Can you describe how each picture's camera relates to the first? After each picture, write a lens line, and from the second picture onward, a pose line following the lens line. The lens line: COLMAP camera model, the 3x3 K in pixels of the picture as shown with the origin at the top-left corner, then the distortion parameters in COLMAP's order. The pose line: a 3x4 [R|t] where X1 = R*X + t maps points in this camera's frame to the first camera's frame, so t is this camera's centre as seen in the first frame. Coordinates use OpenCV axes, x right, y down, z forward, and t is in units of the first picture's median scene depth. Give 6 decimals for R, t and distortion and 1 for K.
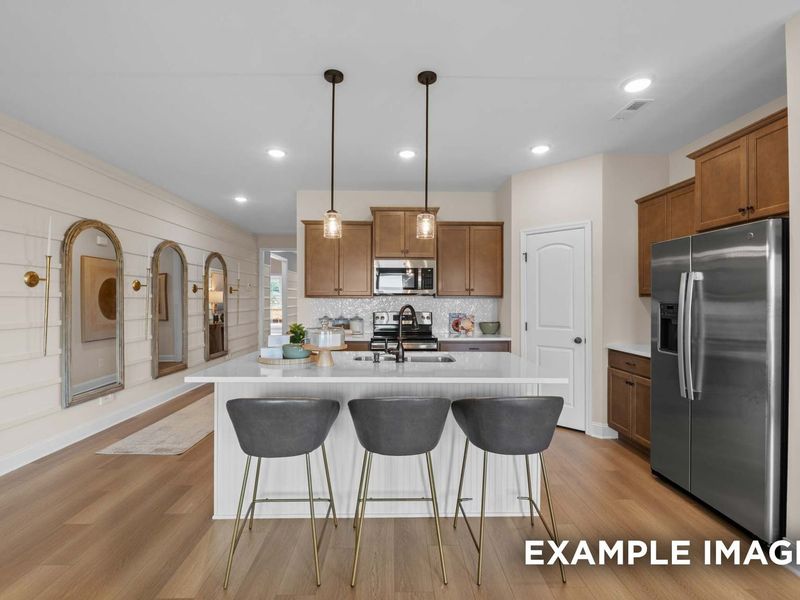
lens RADIAL K [[378.7, 0, 399.5], [0, 378.7, 298.8], [0, 0, 1]] dist [-0.004715, -0.000106]
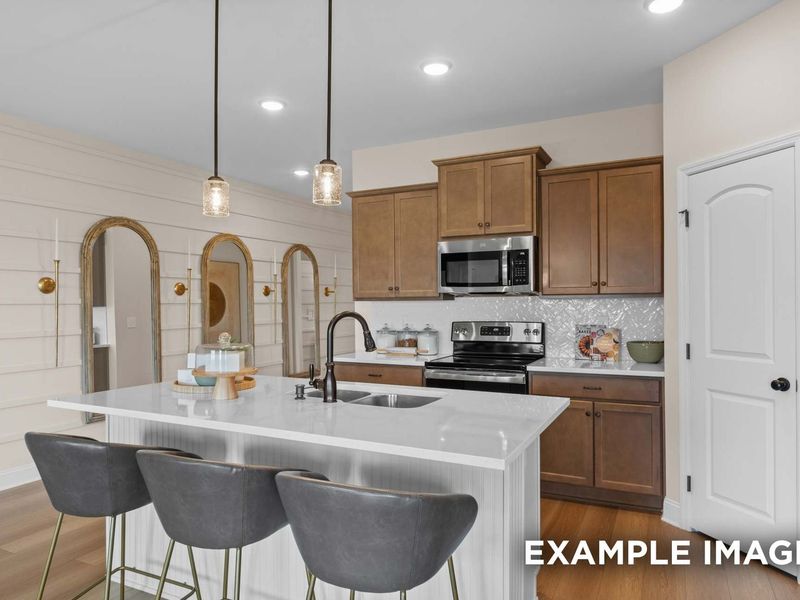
lens RADIAL K [[543.7, 0, 402.1], [0, 543.7, 307.6], [0, 0, 1]] dist [-0.002039, 0.003059]
pose [[0.883027, -0.006166, -0.469282, 0.308458], [0.011502, 0.999898, 0.008505, 0.001656], [0.469181, -0.012908, 0.883008, 0.142962]]
